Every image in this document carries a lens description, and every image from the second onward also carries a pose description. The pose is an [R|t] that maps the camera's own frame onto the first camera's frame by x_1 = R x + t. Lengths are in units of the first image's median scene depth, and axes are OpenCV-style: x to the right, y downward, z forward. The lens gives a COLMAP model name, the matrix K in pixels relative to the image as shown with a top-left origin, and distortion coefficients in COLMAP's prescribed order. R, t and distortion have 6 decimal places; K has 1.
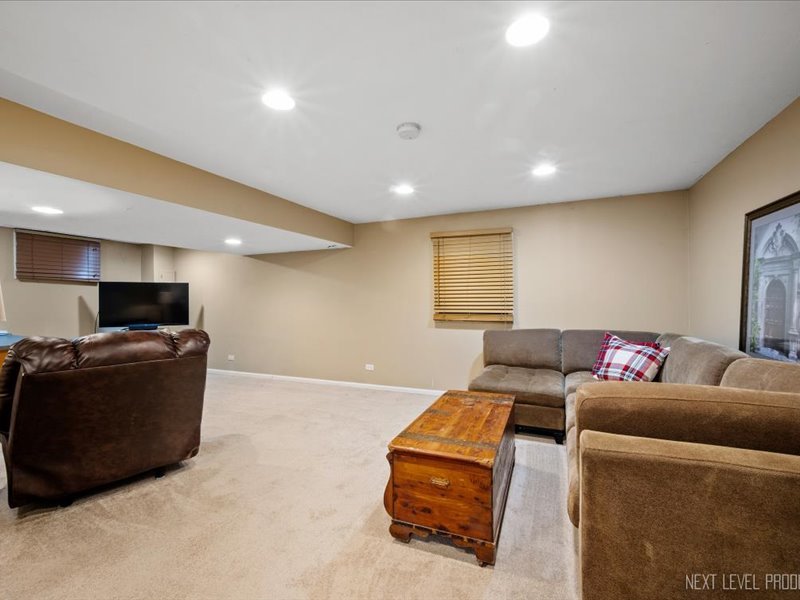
lens RADIAL K [[363.3, 0, 404.9], [0, 363.3, 299.3], [0, 0, 1]] dist [0.002098, 0.000585]
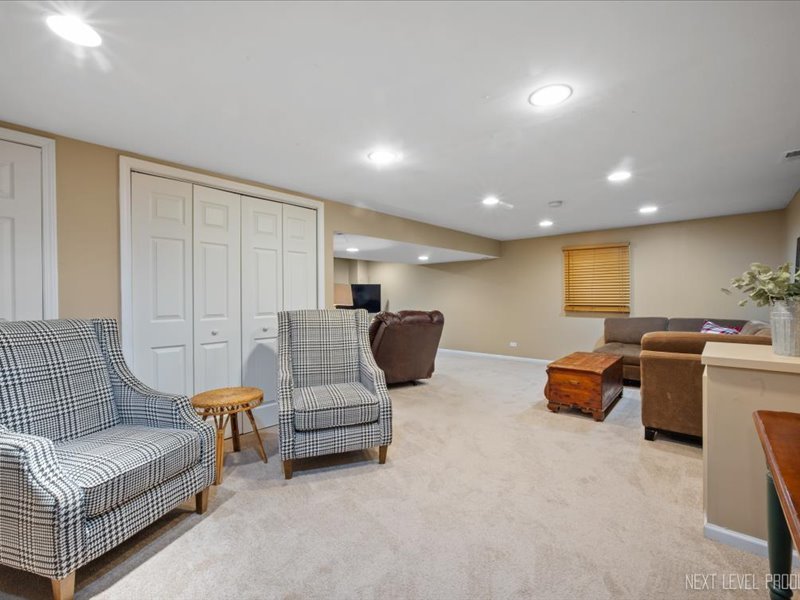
lens RADIAL K [[357.8, 0, 401.7], [0, 357.8, 296.2], [0, 0, 1]] dist [-0.001934, -0.000077]
pose [[0.947018, 0.002012, -0.321174, -0.084911], [-0.001247, 0.999996, 0.002589, 0.000307], [0.321178, -0.002051, 0.947017, -0.582497]]
